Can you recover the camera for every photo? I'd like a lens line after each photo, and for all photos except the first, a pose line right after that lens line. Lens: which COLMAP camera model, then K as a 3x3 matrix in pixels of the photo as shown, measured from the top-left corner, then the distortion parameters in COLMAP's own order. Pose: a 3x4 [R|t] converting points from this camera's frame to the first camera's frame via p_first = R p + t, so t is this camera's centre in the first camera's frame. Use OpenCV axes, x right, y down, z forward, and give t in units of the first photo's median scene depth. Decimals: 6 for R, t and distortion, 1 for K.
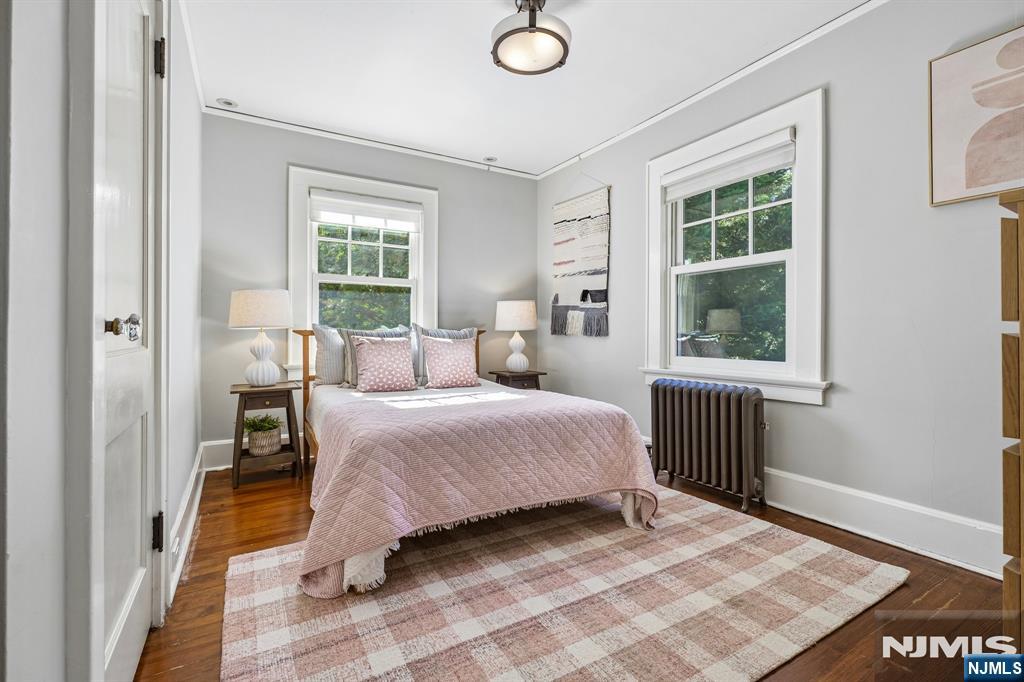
lens RADIAL K [[466.1, 0, 512.5], [0, 466.1, 338.0], [0, 0, 1]] dist [-0.003655, 0.002430]
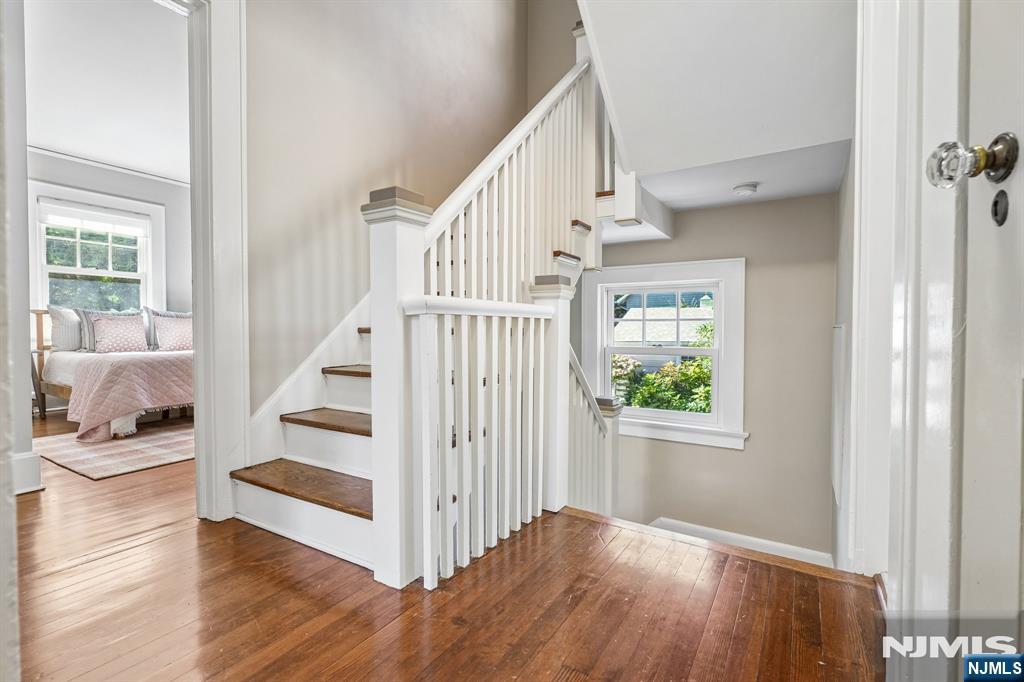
lens RADIAL K [[466.1, 0, 511.2], [0, 466.1, 344.5], [0, 0, 1]] dist [-0.003655, 0.002430]
pose [[0.888575, -0.018068, 0.458376, 0.110410], [0.008581, 0.999704, 0.022771, 0.056232], [-0.458652, -0.016300, 0.888466, -0.679308]]
